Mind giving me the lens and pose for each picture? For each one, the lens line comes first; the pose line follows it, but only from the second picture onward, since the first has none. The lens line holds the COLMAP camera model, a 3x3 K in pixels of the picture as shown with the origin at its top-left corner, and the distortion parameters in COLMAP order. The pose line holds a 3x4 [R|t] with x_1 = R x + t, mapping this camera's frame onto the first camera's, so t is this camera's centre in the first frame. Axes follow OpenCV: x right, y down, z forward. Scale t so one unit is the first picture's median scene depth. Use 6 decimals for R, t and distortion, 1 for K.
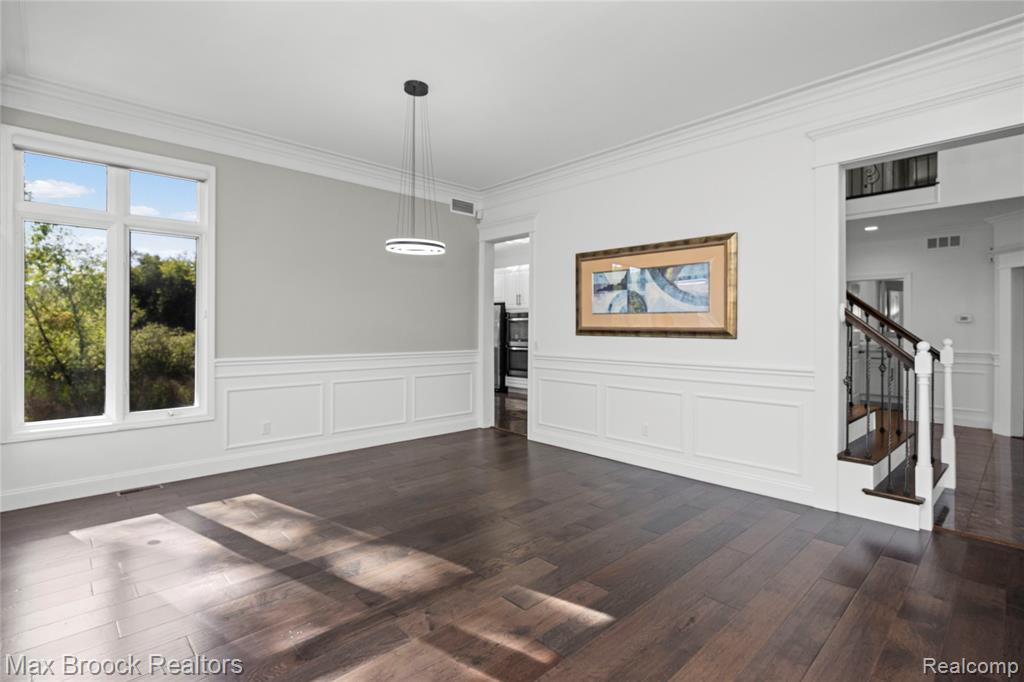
lens RADIAL K [[481.5, 0, 498.2], [0, 481.5, 329.8], [0, 0, 1]] dist [0.002680, -0.000187]
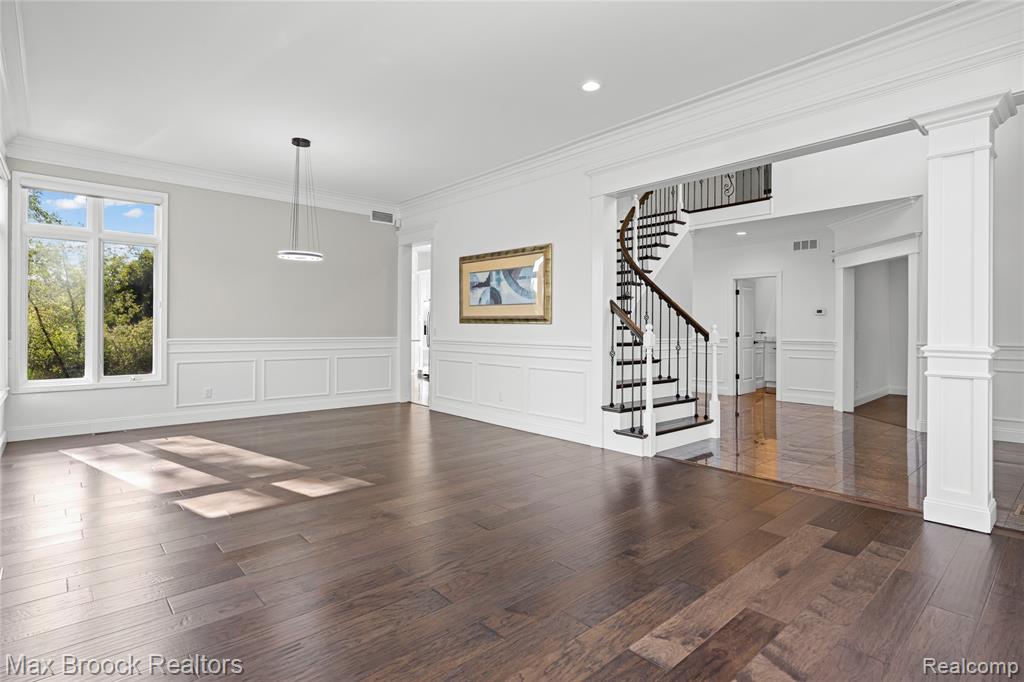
lens RADIAL K [[507.2, 0, 493.9], [0, 507.2, 326.6], [0, 0, 1]] dist [0.004815, 0.000607]
pose [[0.999507, 0.003021, -0.031264, 0.340608], [-0.003068, 0.999994, -0.001445, 0.025742], [0.031260, 0.001540, 0.999510, -0.355657]]
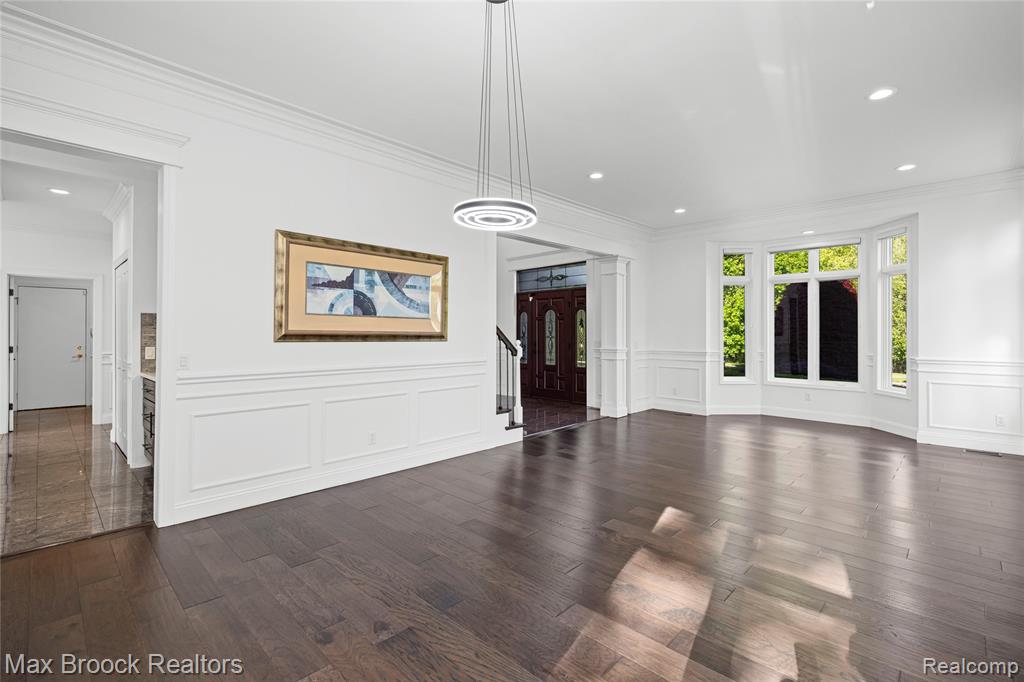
lens RADIAL K [[462.9, 0, 512.0], [0, 462.9, 341.0], [0, 0, 1]] dist [-0.002483, -0.000430]
pose [[-0.046401, -0.014008, 0.998825, -0.649632], [0.002496, 0.999897, 0.014139, 0.001431], [-0.998920, 0.003149, -0.046362, 0.791580]]
